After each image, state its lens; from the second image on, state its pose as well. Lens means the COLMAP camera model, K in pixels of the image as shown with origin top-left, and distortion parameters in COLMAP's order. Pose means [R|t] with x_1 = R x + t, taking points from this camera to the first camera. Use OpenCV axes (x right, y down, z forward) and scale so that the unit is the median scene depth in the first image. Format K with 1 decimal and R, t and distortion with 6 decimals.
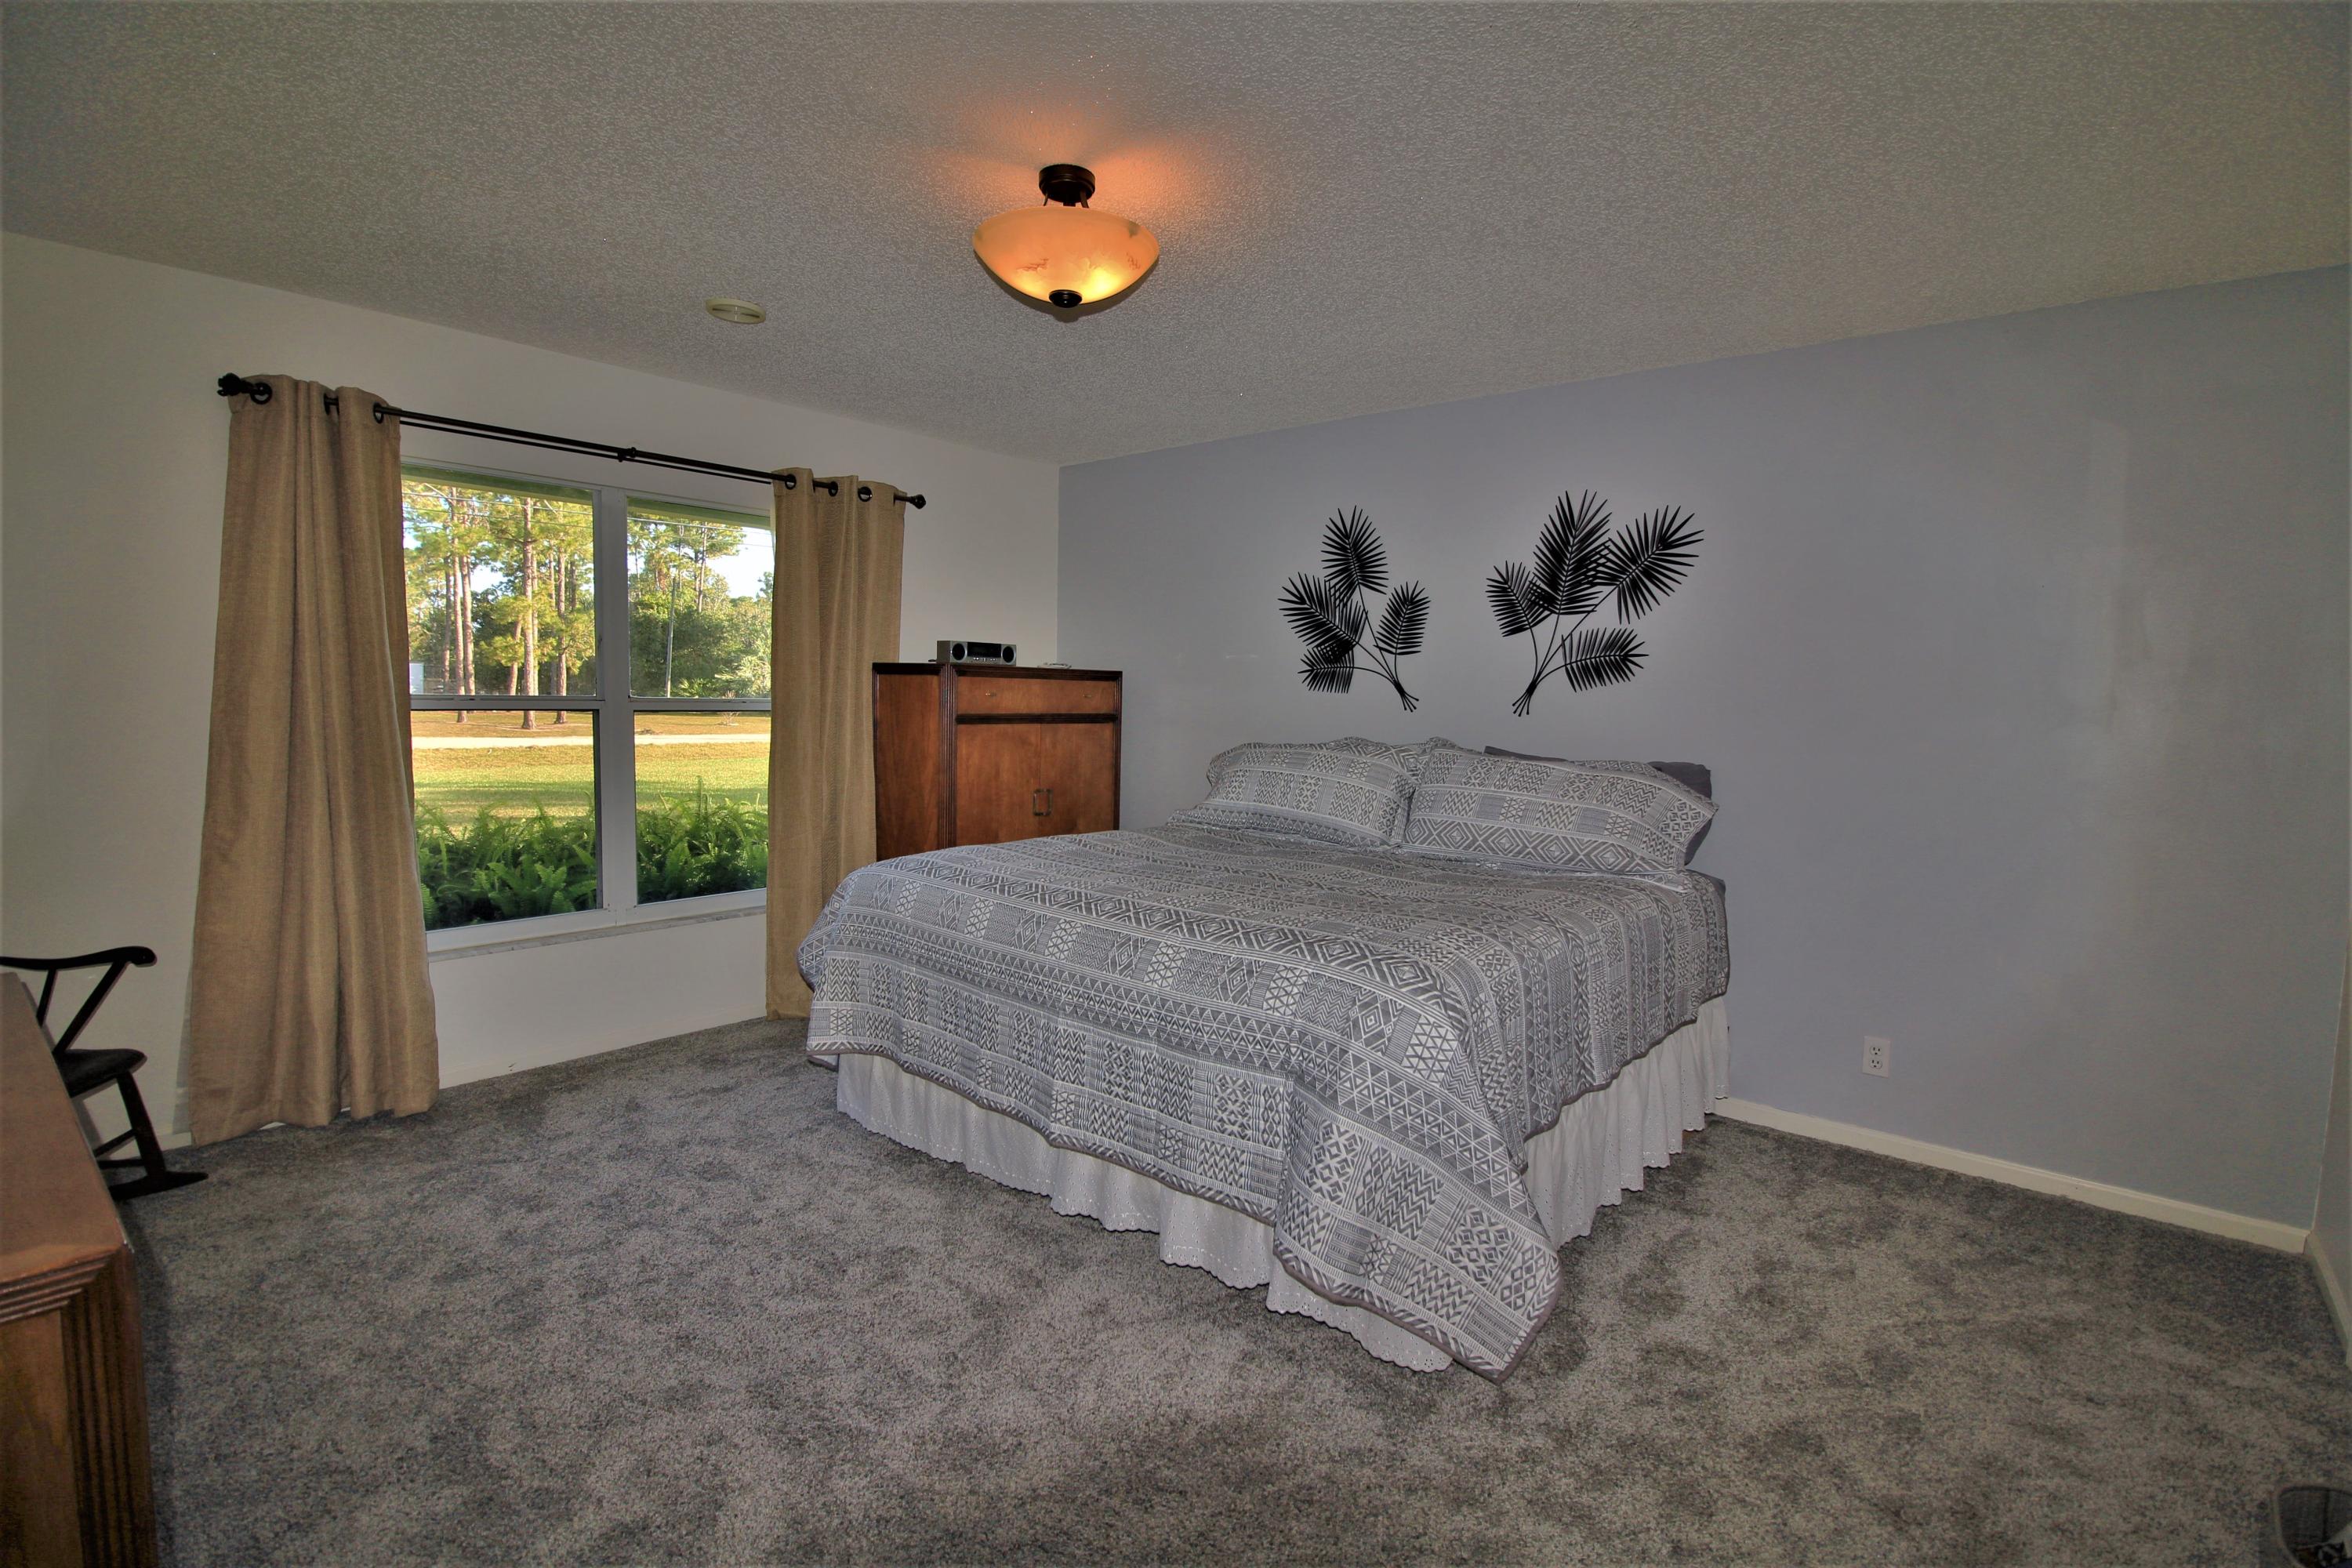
lens RADIAL K [[1079.6, 0, 1184.2], [0, 1079.6, 796.9], [0, 0, 1]] dist [-0.017350, -0.000423]
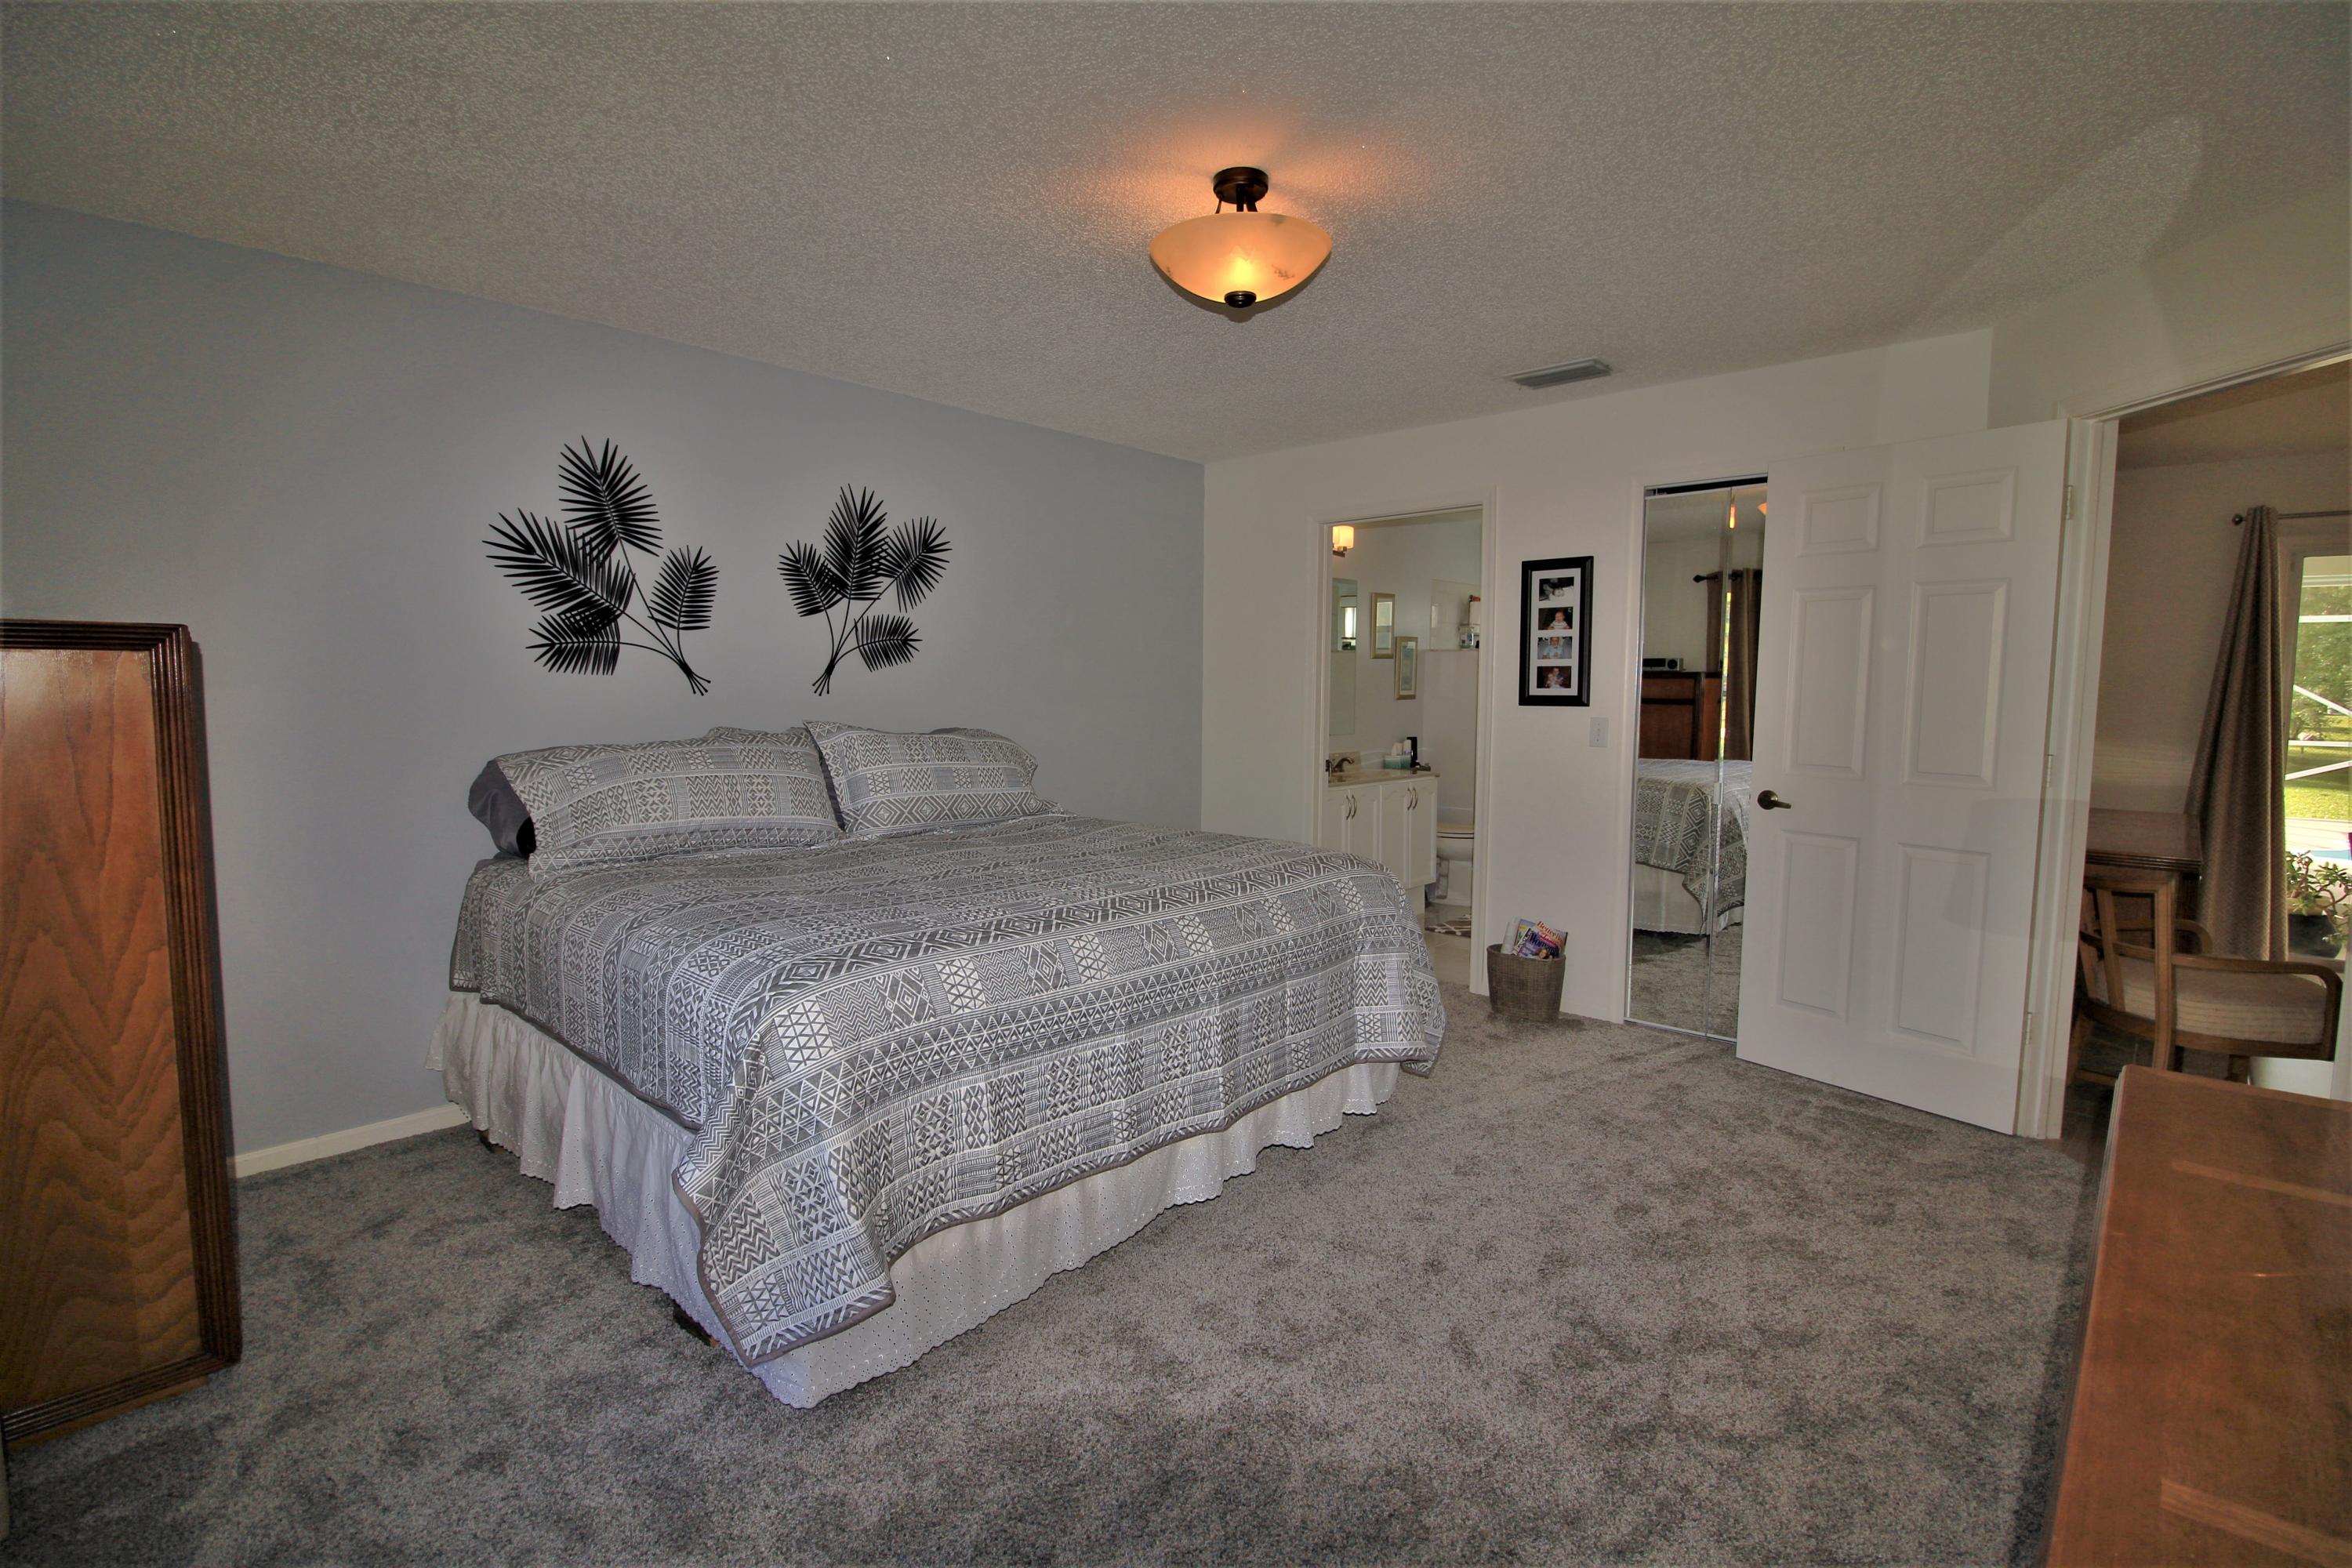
lens RADIAL K [[1079.6, 0, 1188.3], [0, 1079.6, 777.8], [0, 0, 1]] dist [-0.017350, -0.000423]
pose [[0.037389, -0.107169, 0.993537, -0.701313], [0.092445, 0.990340, 0.103346, -0.071505], [-0.995016, 0.087983, 0.046935, 0.616626]]
